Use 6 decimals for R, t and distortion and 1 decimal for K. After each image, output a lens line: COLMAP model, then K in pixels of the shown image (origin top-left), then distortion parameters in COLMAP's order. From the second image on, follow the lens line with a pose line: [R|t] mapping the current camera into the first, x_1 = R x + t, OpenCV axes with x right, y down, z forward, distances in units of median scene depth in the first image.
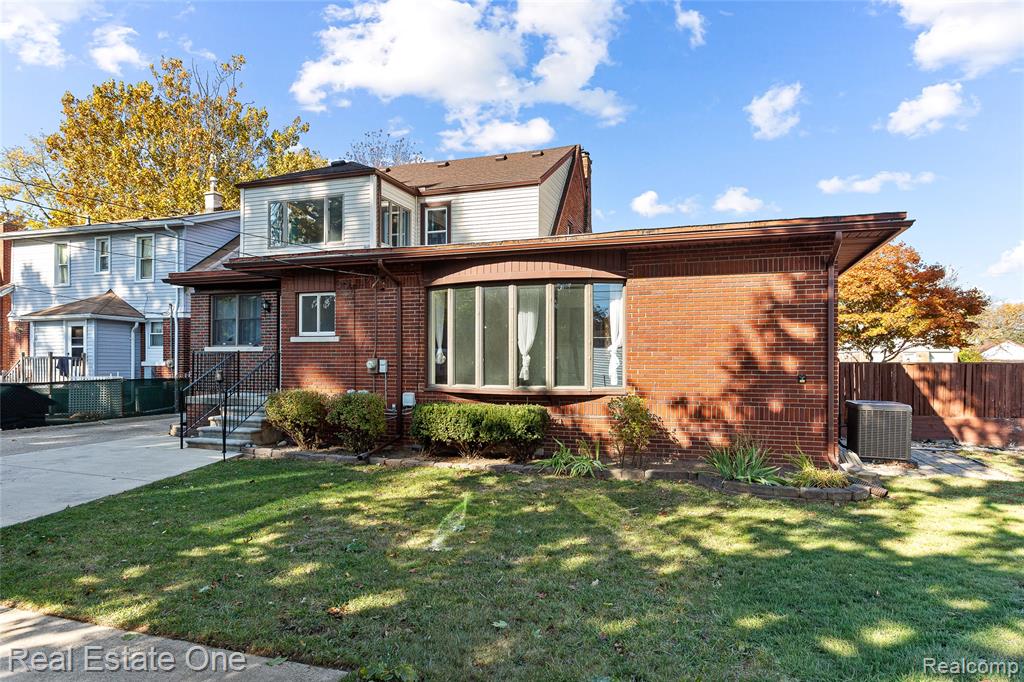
lens RADIAL K [[606.9, 0, 511.9], [0, 606.9, 356.6], [0, 0, 1]] dist [0.019236, -0.029636]
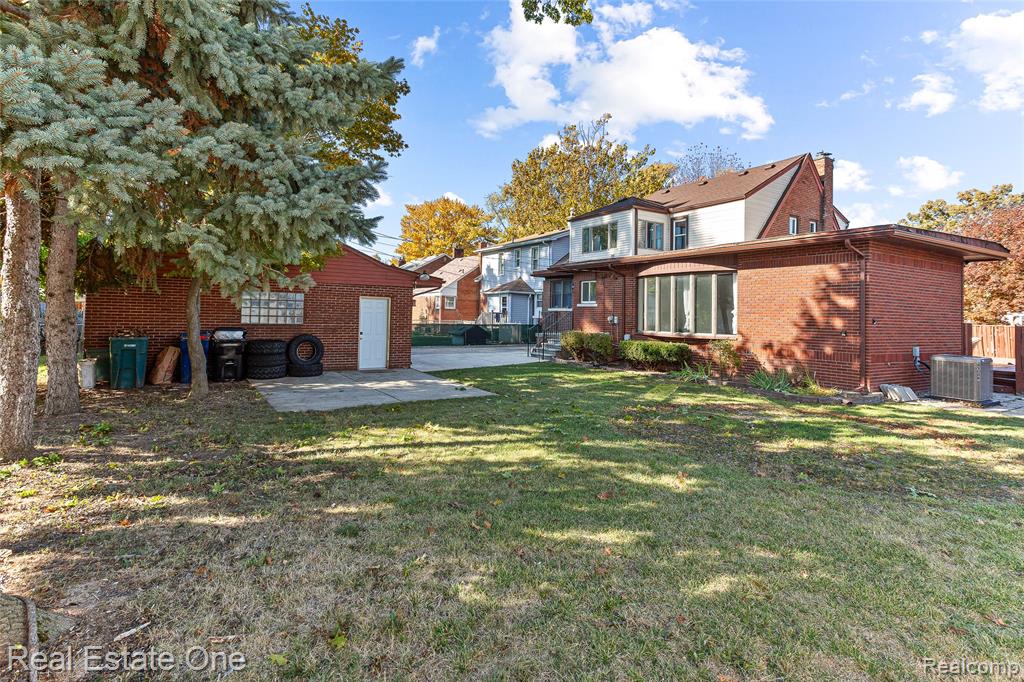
lens RADIAL K [[491.6, 0, 510.6], [0, 491.6, 301.5], [0, 0, 1]] dist [0.001537, 0.020549]
pose [[0.786708, -0.003432, -0.617316, 0.466284], [-0.010616, 0.999761, -0.019088, -0.008378], [0.617234, 0.021570, 0.786484, -0.389284]]
